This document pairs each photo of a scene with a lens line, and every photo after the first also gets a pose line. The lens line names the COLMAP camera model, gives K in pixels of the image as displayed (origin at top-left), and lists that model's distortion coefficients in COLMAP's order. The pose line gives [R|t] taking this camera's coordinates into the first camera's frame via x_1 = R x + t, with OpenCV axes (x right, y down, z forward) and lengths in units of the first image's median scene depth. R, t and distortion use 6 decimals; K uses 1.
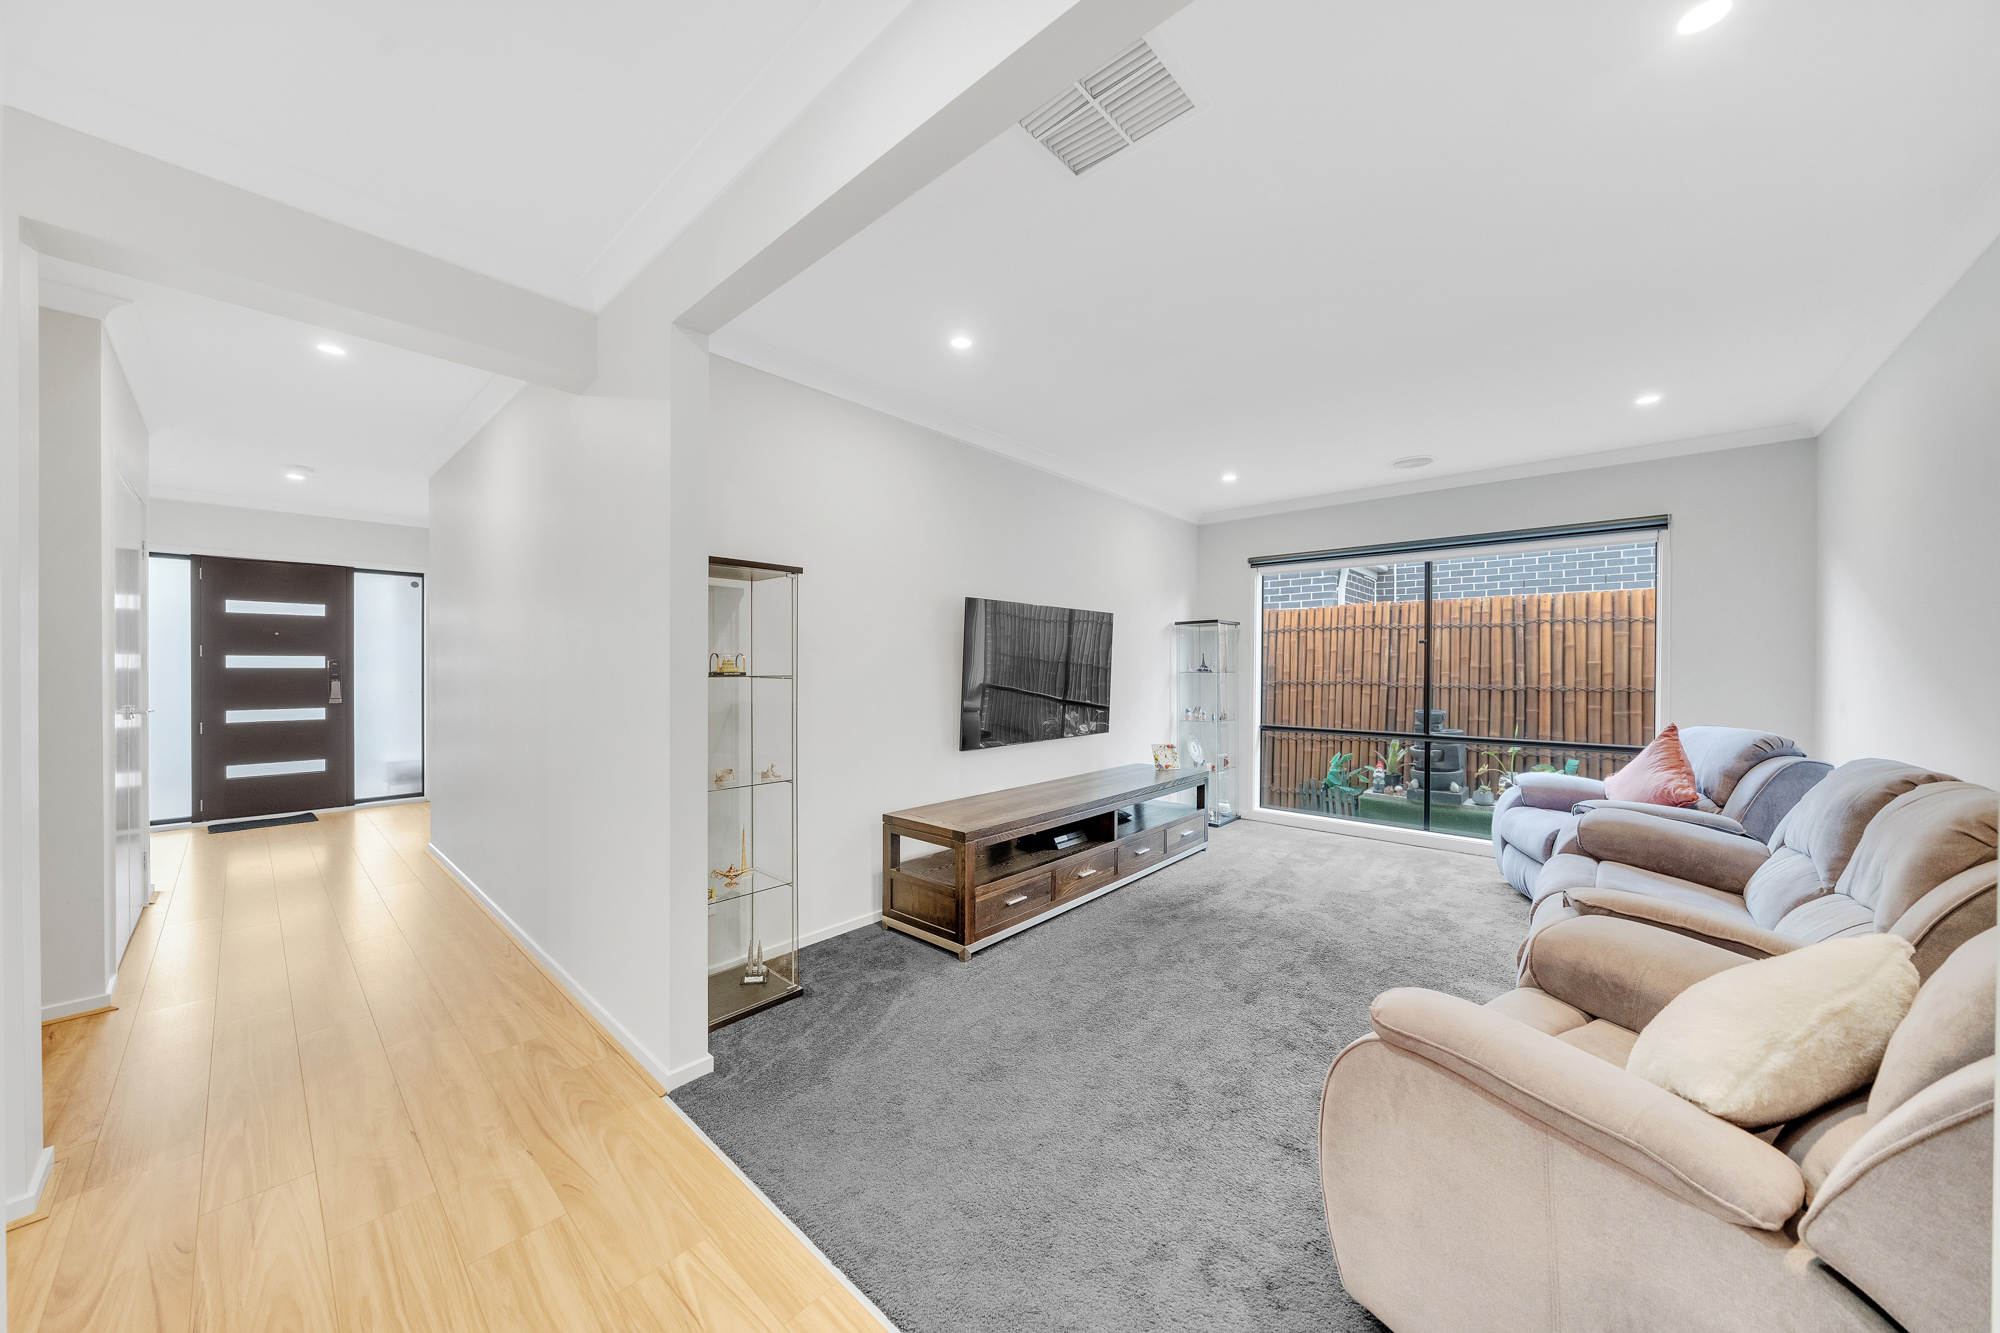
lens RADIAL K [[698.9, 0, 988.8], [0, 698.9, 666.4], [0, 0, 1]] dist [-0.002982, -0.000121]
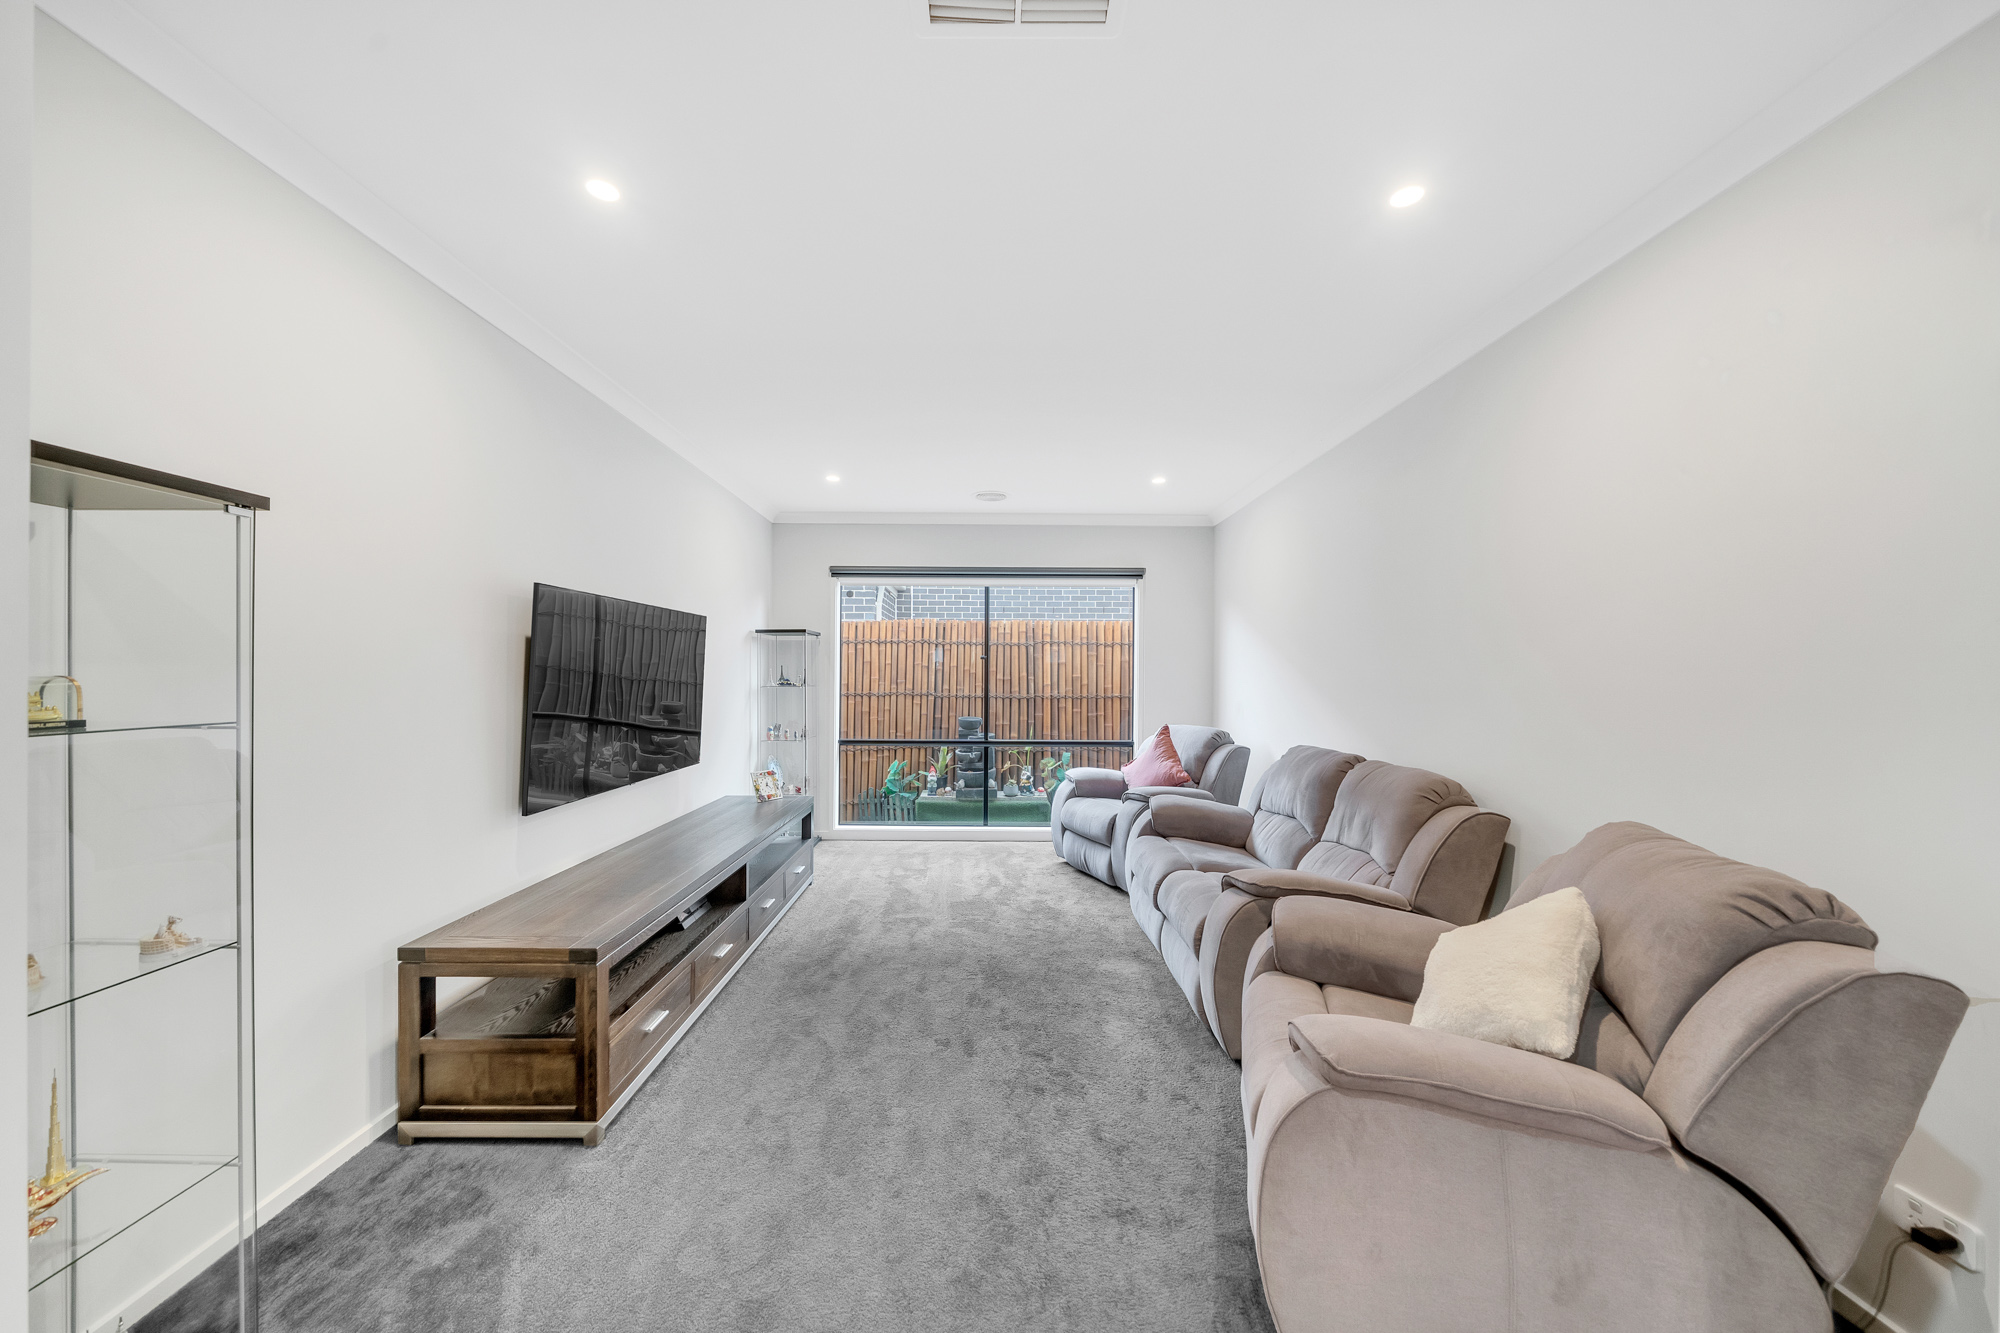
lens RADIAL K [[698.9, 0, 1010.2], [0, 698.9, 674.5], [0, 0, 1]] dist [-0.002982, -0.000121]
pose [[0.733772, 0.000704, 0.679395, -0.166637], [-0.002825, 0.999994, 0.002015, -0.016784], [-0.679390, -0.003398, 0.733770, 0.226397]]
